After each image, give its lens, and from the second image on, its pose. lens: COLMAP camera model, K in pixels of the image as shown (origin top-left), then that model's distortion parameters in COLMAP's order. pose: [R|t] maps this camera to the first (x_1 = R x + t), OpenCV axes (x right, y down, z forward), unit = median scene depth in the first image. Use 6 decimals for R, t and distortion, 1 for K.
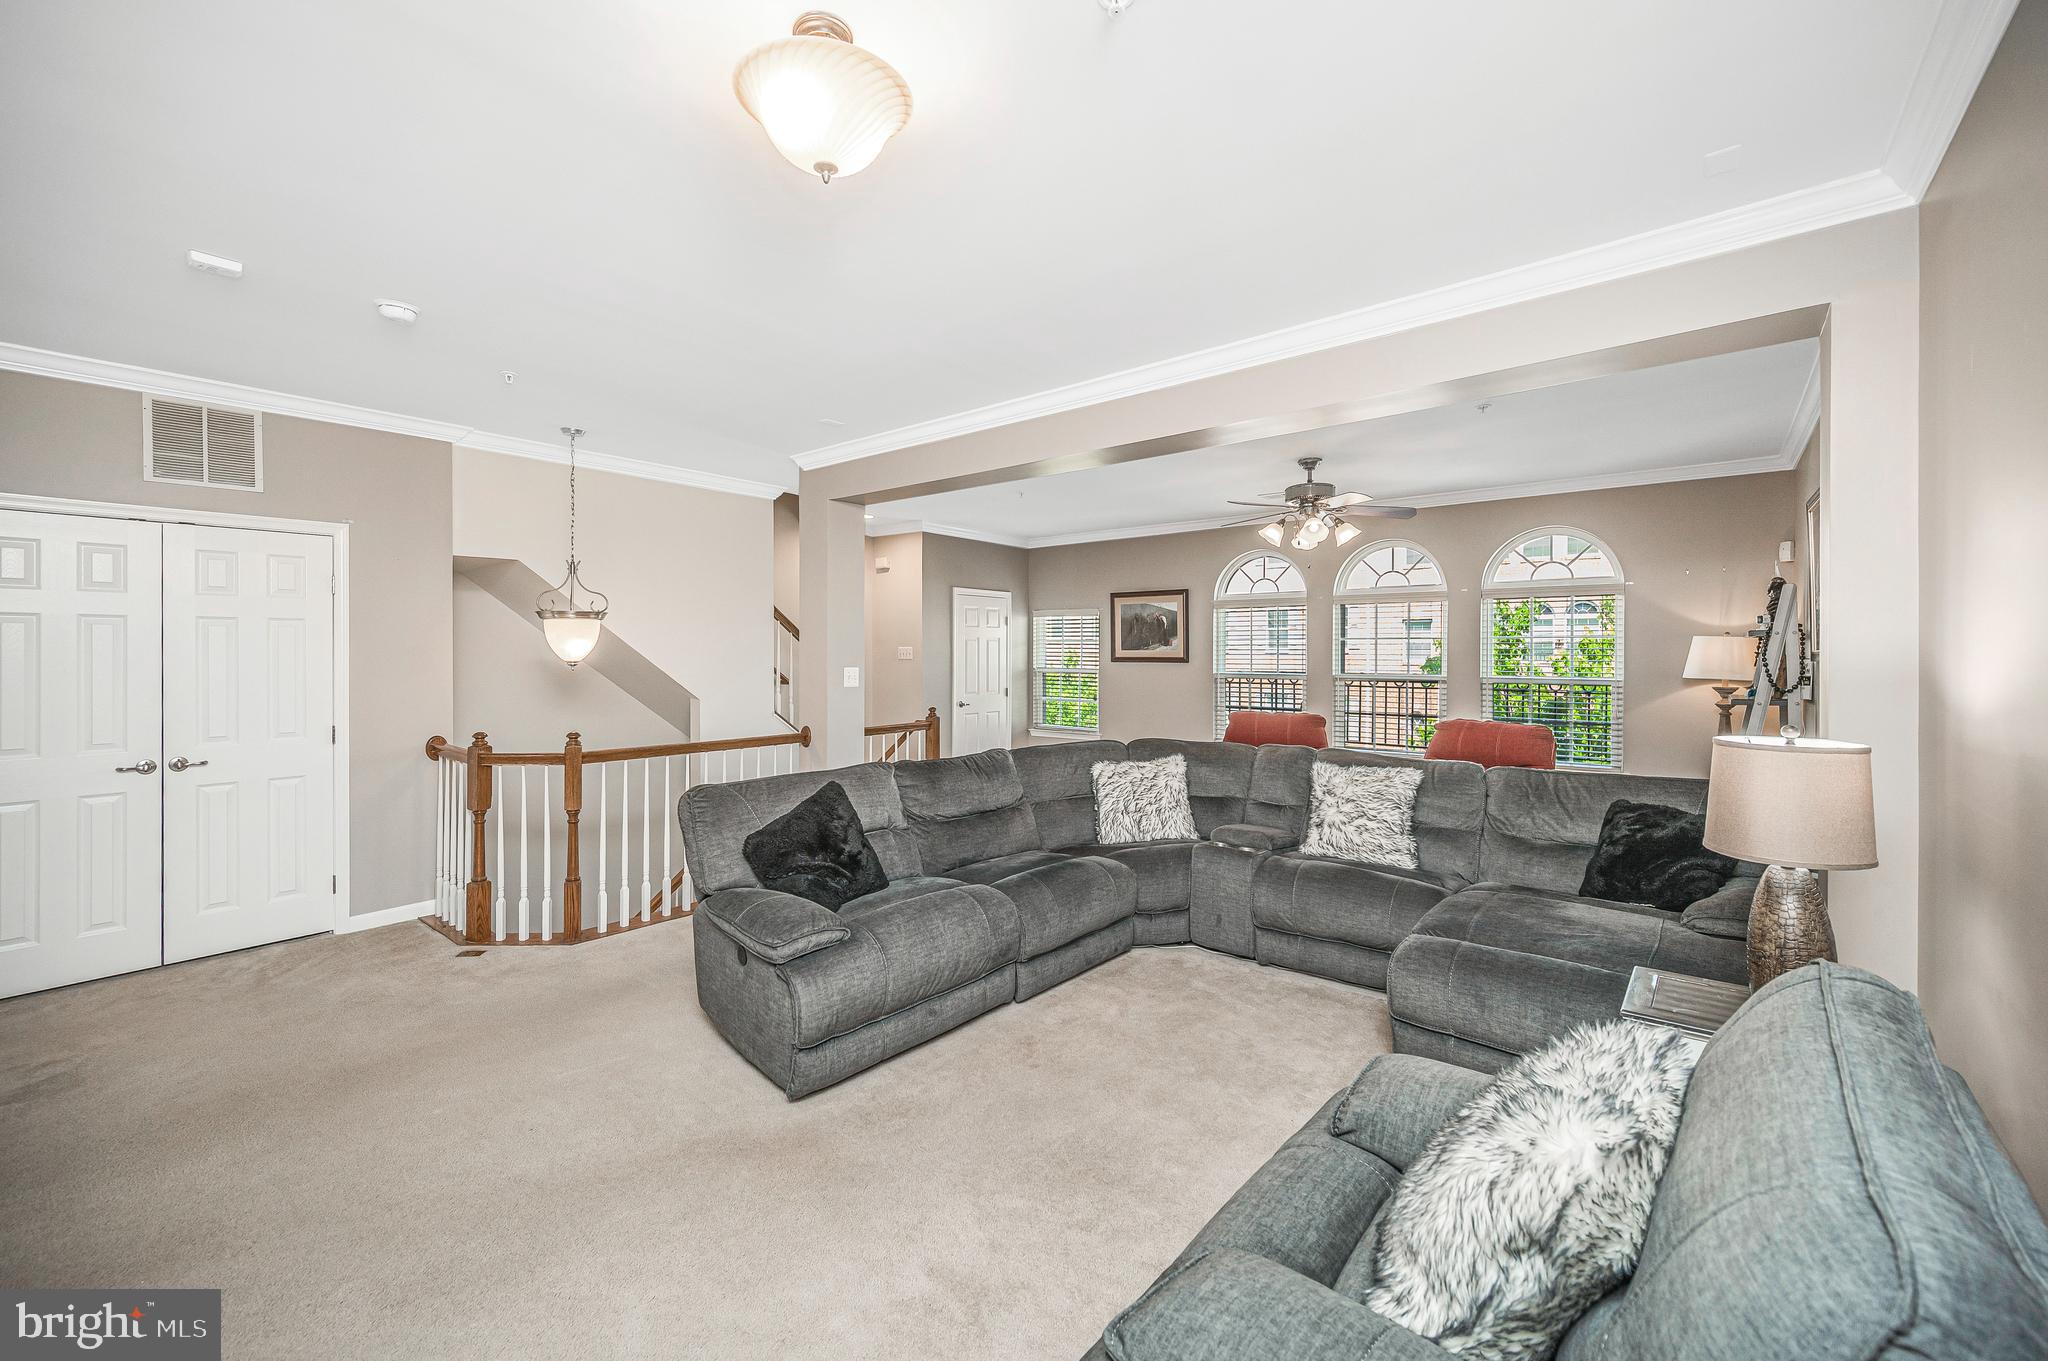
lens RADIAL K [[814.0, 0, 1022.9], [0, 814.0, 621.5], [0, 0, 1]] dist [-0.004000, -0.000879]
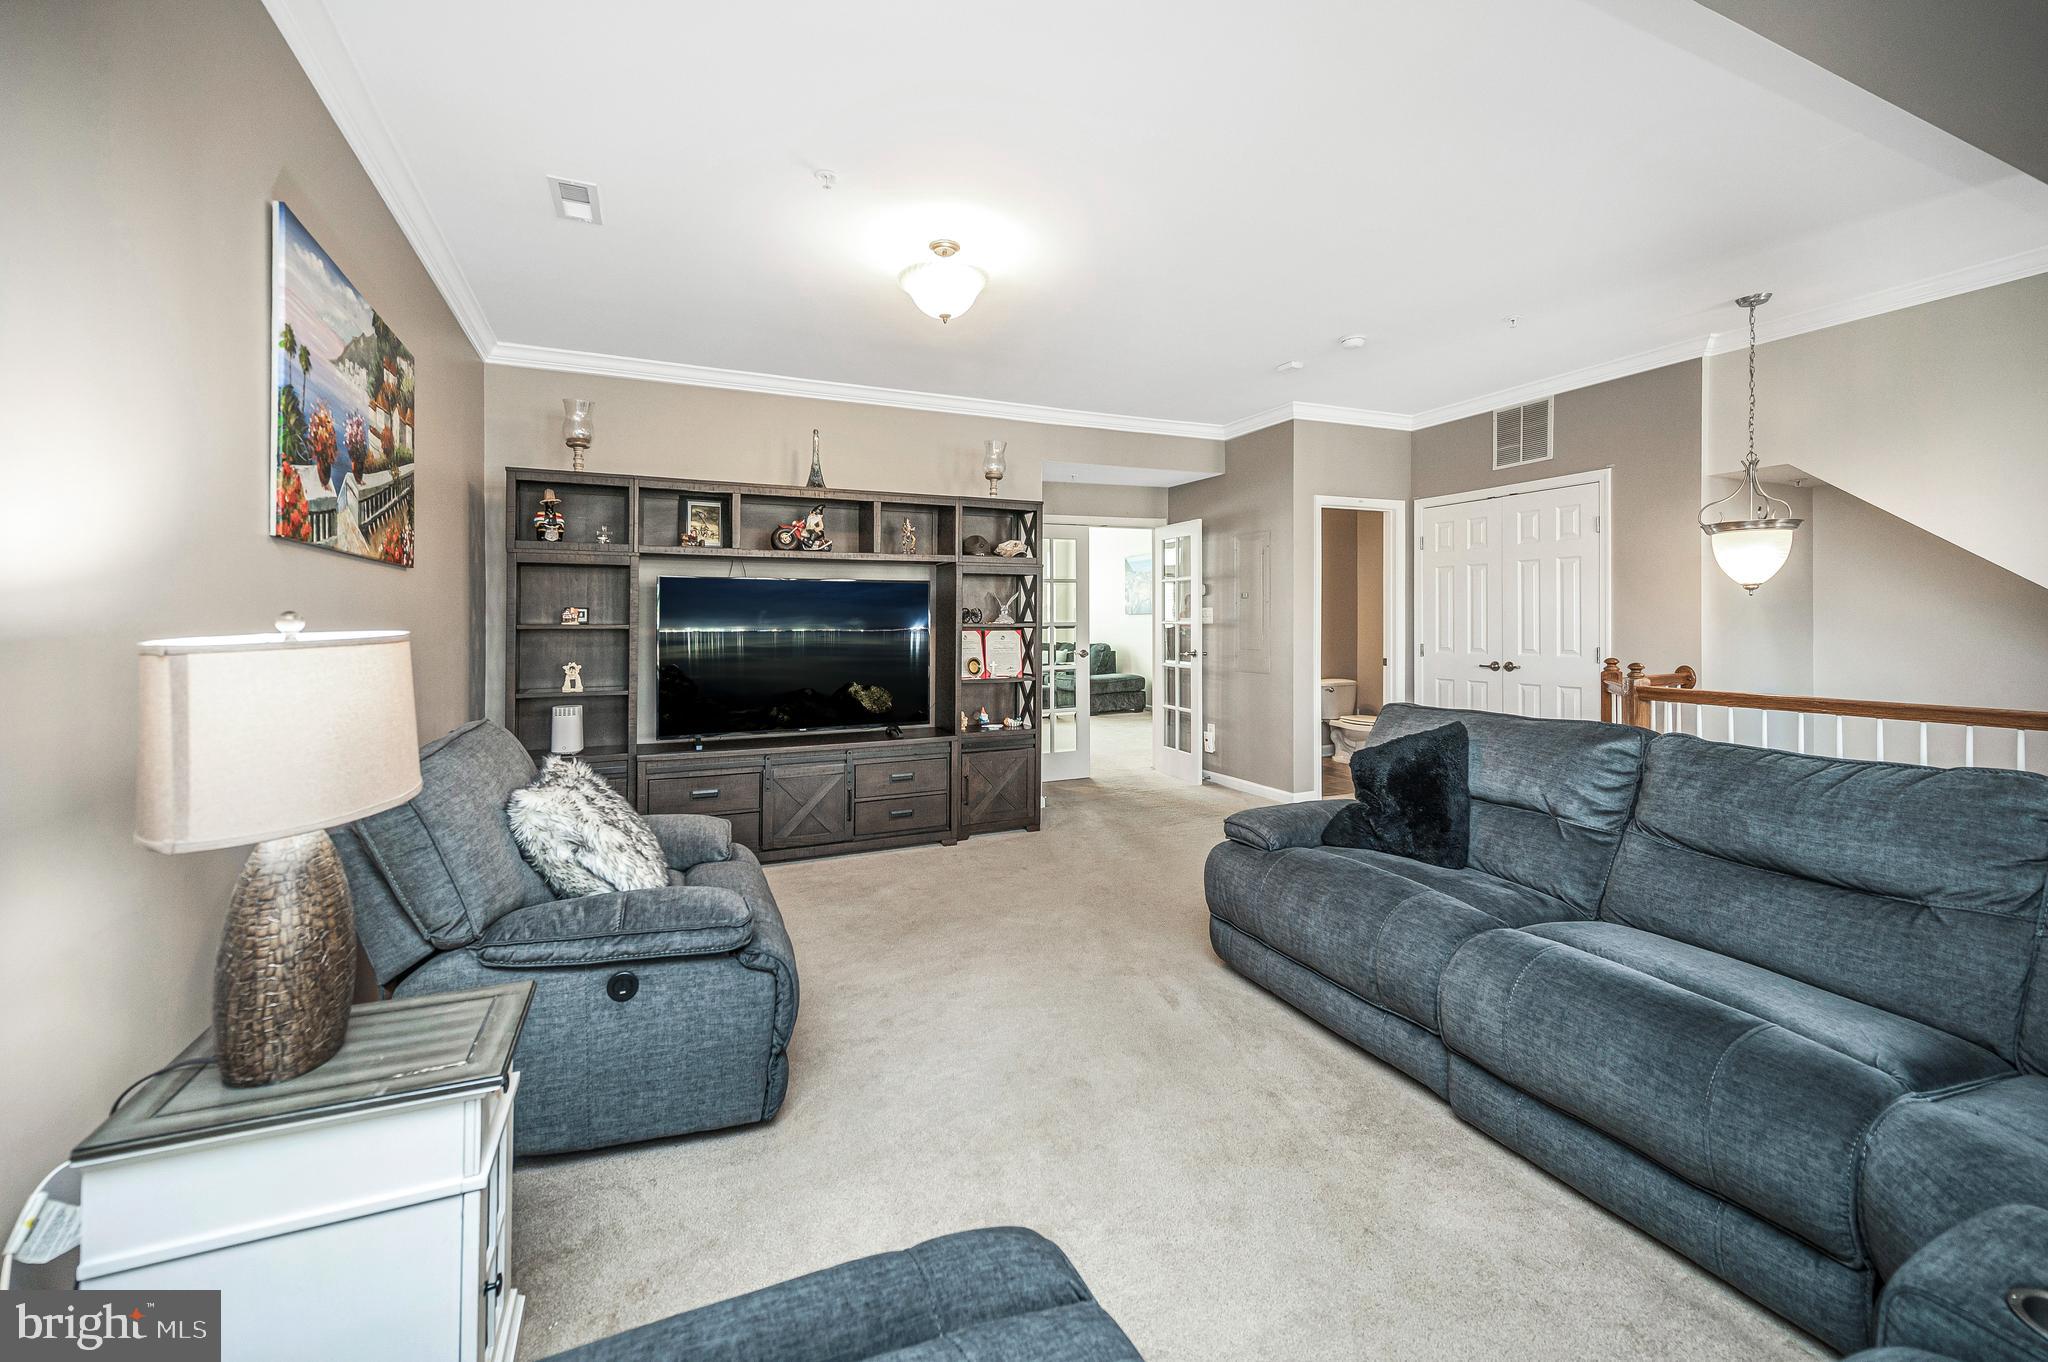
lens RADIAL K [[814.0, 0, 1022.9], [0, 814.0, 622.0], [0, 0, 1]] dist [-0.004000, -0.000879]
pose [[-0.450282, 0.010058, -0.892830, 0.568147], [0.040408, 0.999142, -0.009123, 0.073535], [0.891971, -0.040185, -0.450302, 0.831649]]
